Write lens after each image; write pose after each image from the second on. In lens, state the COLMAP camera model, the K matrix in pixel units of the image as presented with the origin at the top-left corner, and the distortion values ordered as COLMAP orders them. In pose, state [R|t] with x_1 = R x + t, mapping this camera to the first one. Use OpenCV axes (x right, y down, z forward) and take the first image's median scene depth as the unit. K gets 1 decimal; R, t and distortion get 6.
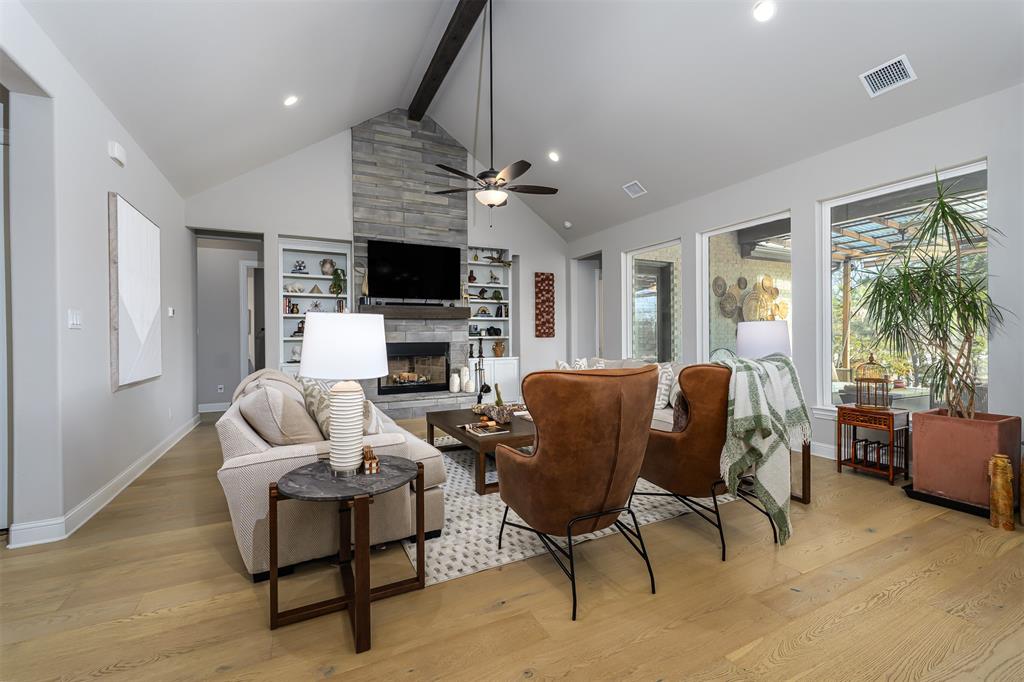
lens RADIAL K [[425.5, 0, 511.4], [0, 425.5, 338.7], [0, 0, 1]] dist [0.001293, -0.000185]
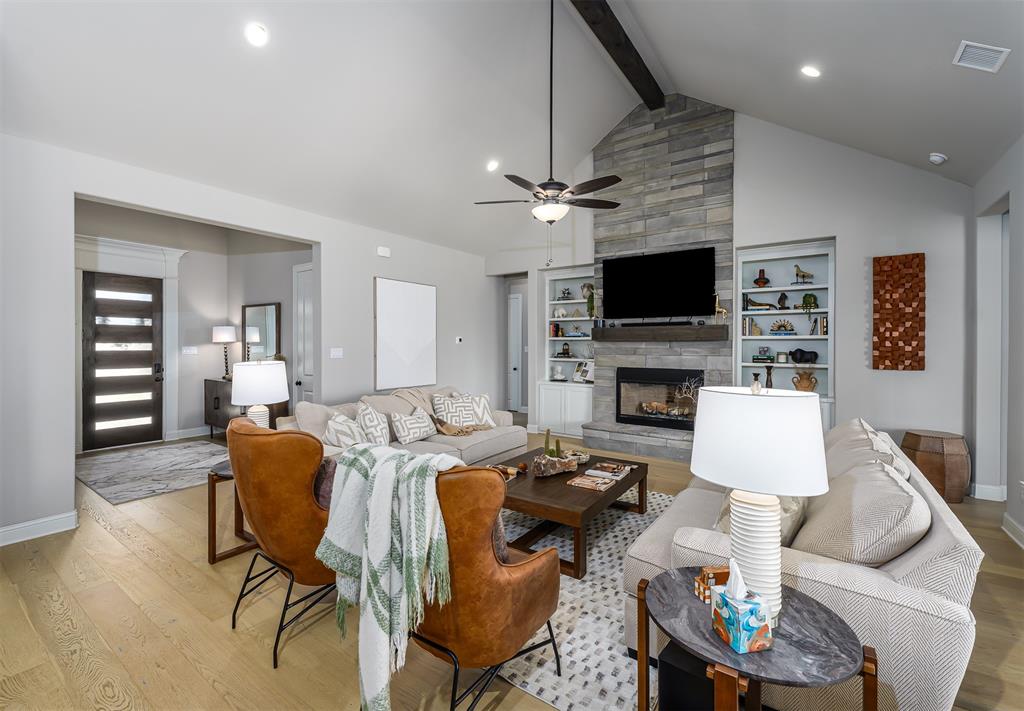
lens RADIAL K [[453.3, 0, 488.0], [0, 453.3, 344.7], [0, 0, 1]] dist [0.003748, 0.000778]
pose [[0.449477, 0.009511, -0.893241, 0.436138], [-0.008338, 0.999944, 0.006451, -0.041938], [0.893253, 0.004548, 0.449532, 0.287963]]
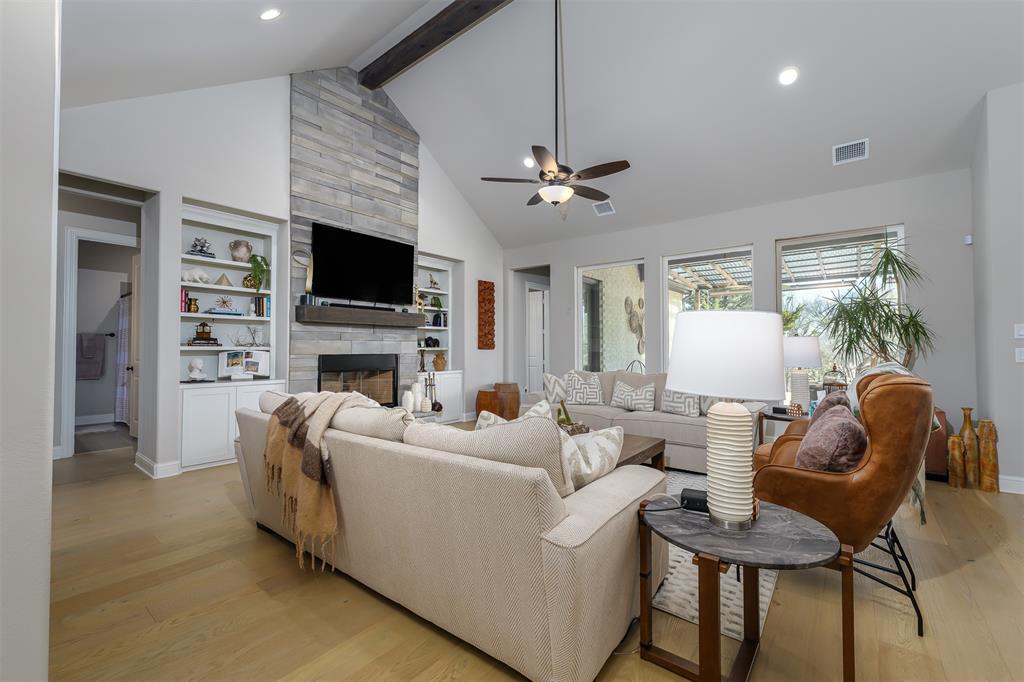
lens RADIAL K [[425.5, 0, 517.2], [0, 425.5, 341.3], [0, 0, 1]] dist [0.001293, -0.000185]
pose [[0.906228, 0.015713, 0.422498, -0.303494], [-0.005437, 0.999660, -0.025516, 0.003388], [-0.422755, 0.020826, 0.906005, 0.132518]]
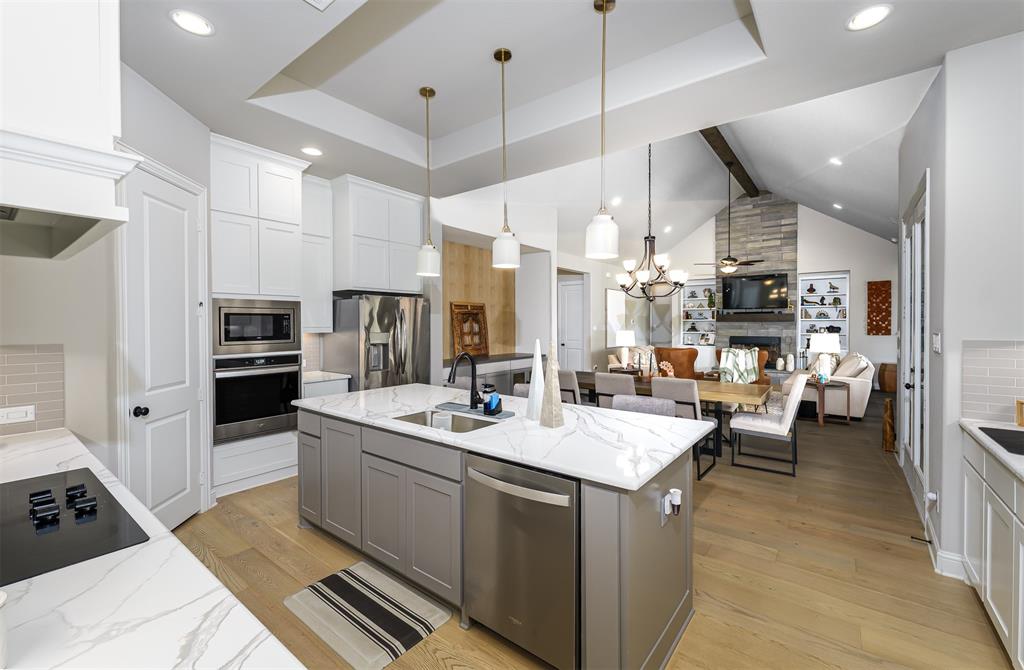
lens RADIAL K [[434.2, 0, 512.3], [0, 434.2, 327.9], [0, 0, 1]] dist [-0.004952, -0.000265]
pose [[0.436387, 0.014682, -0.899639, 0.843503], [-0.006108, 0.999892, 0.013356, -0.039396], [0.899738, -0.000334, 0.436430, -0.528389]]
